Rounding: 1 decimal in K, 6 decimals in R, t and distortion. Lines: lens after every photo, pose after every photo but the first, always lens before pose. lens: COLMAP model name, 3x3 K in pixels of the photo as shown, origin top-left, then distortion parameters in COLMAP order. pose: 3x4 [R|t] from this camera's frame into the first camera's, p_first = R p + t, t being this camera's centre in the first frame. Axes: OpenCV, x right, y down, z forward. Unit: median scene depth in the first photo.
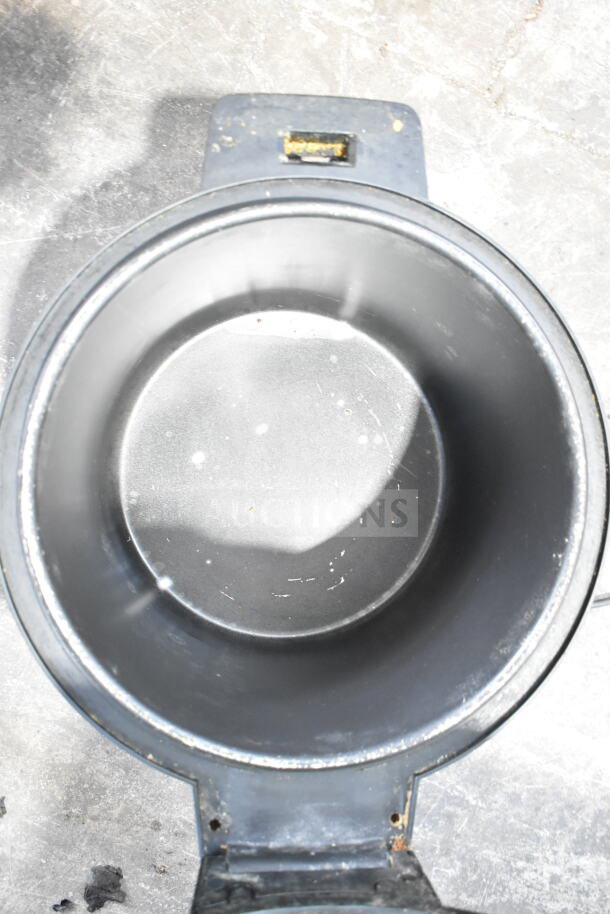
lens RADIAL K [[872.0, 0, 309.2], [0, 872.0, 456.4], [0, 0, 1]] dist [-0.013672, 0.000000]
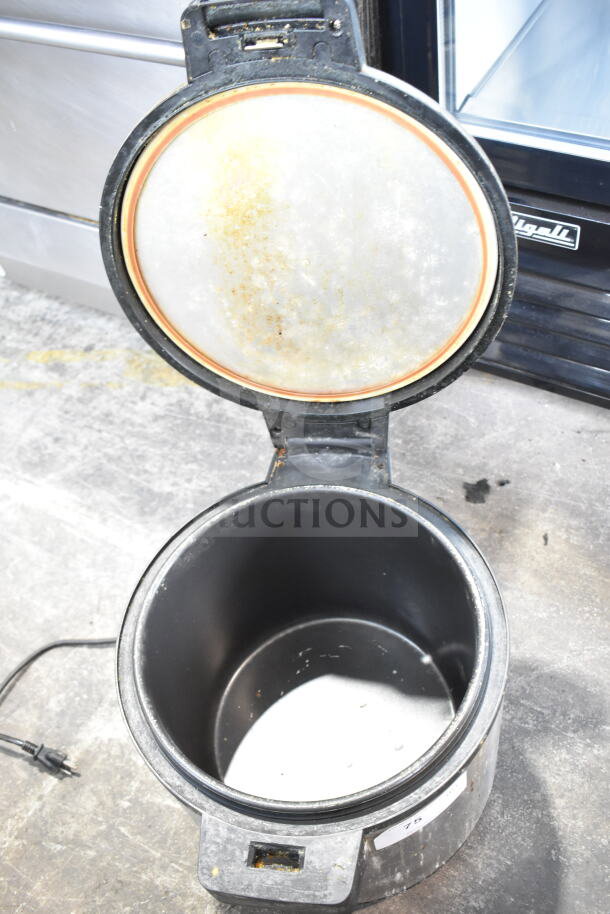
lens RADIAL K [[872.0, 0, 306.7], [0, 872.0, 458.0], [0, 0, 1]] dist [-0.013672, 0.000000]
pose [[-0.993277, -0.065005, 0.095790, -0.079150], [0.109189, -0.800978, 0.588653, -0.397979], [0.038460, 0.595154, 0.802691, -0.289165]]
